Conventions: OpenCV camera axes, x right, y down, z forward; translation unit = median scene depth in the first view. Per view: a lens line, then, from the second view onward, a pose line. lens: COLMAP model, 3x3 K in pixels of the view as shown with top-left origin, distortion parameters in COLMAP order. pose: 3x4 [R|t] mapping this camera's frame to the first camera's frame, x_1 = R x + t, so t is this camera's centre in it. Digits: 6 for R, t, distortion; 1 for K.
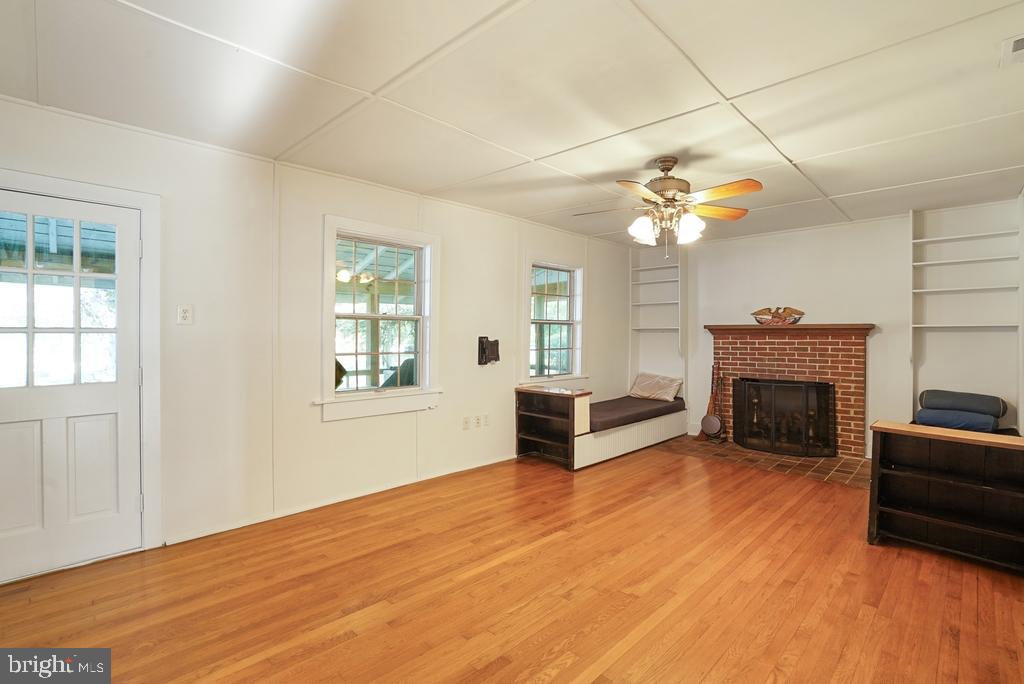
lens RADIAL K [[481.6, 0, 513.1], [0, 481.6, 341.6], [0, 0, 1]] dist [-0.043796, 0.011550]
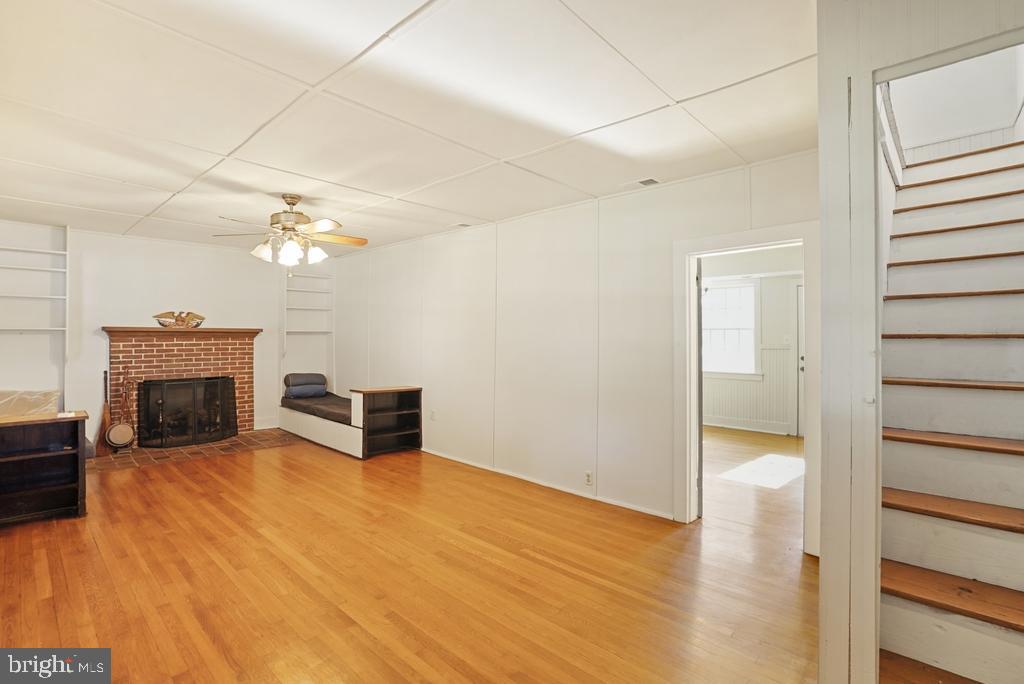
lens RADIAL K [[481.6, 0, 512.6], [0, 481.6, 336.7], [0, 0, 1]] dist [-0.043796, 0.011550]
pose [[-0.033119, -0.002364, 0.999449, -0.588897], [0.011990, 0.999924, 0.002762, -0.009770], [-0.999379, 0.012075, -0.033088, 0.303123]]
